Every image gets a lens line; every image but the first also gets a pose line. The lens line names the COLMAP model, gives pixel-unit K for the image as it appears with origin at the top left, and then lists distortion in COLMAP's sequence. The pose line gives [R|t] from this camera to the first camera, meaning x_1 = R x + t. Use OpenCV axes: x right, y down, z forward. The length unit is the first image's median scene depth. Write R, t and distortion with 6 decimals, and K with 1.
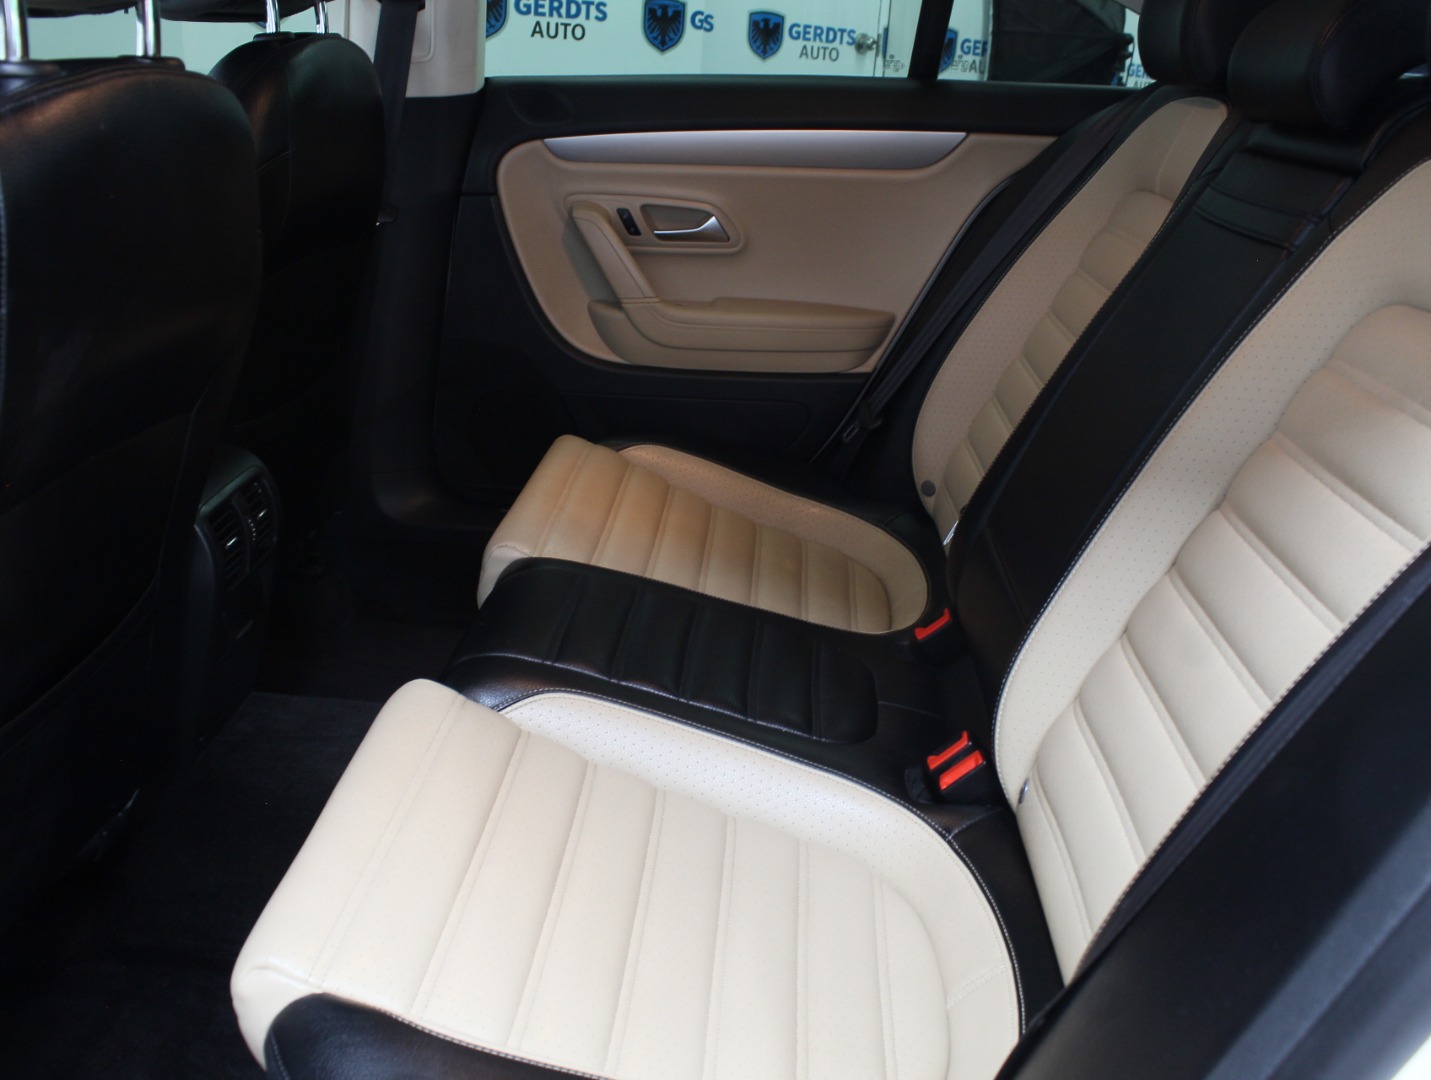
lens RADIAL K [[1349.4, 0, 724.0], [0, 1349.4, 528.6], [0, 0, 1]] dist [-0.191088, 0.185724]
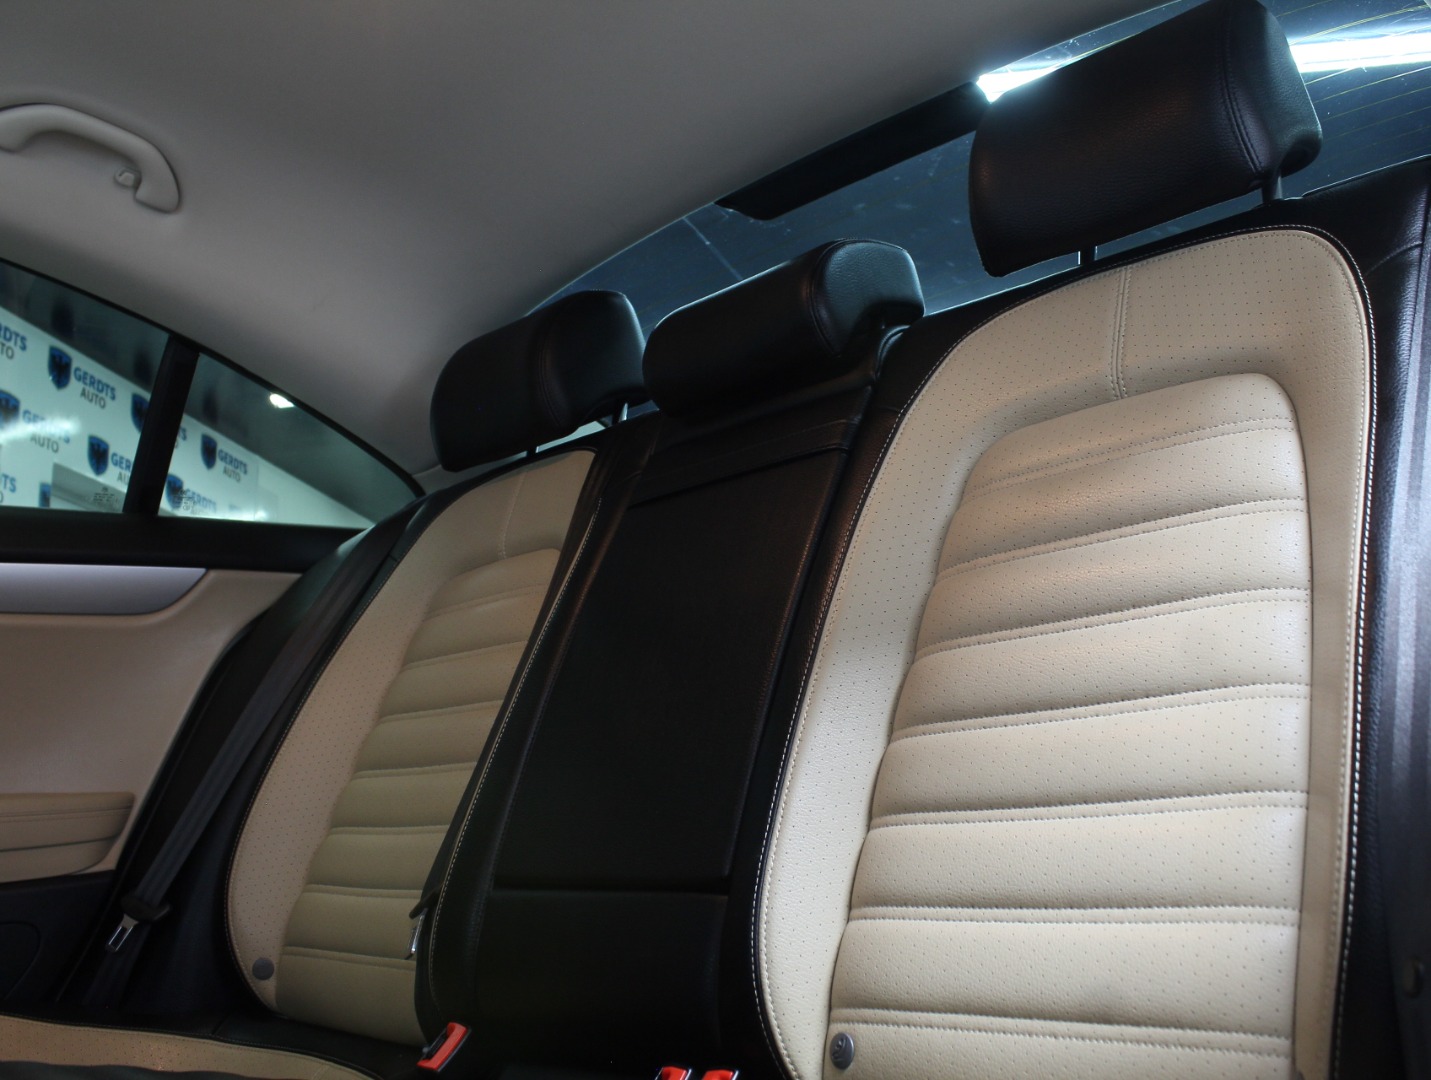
lens RADIAL K [[1349.4, 0, 724.0], [0, 1349.4, 528.6], [0, 0, 1]] dist [-0.191088, 0.185724]
pose [[0.655577, 0.061365, 0.752631, -0.247441], [0.344657, 0.862505, -0.370535, 0.117618], [-0.671886, 0.502314, 0.544289, 0.282739]]
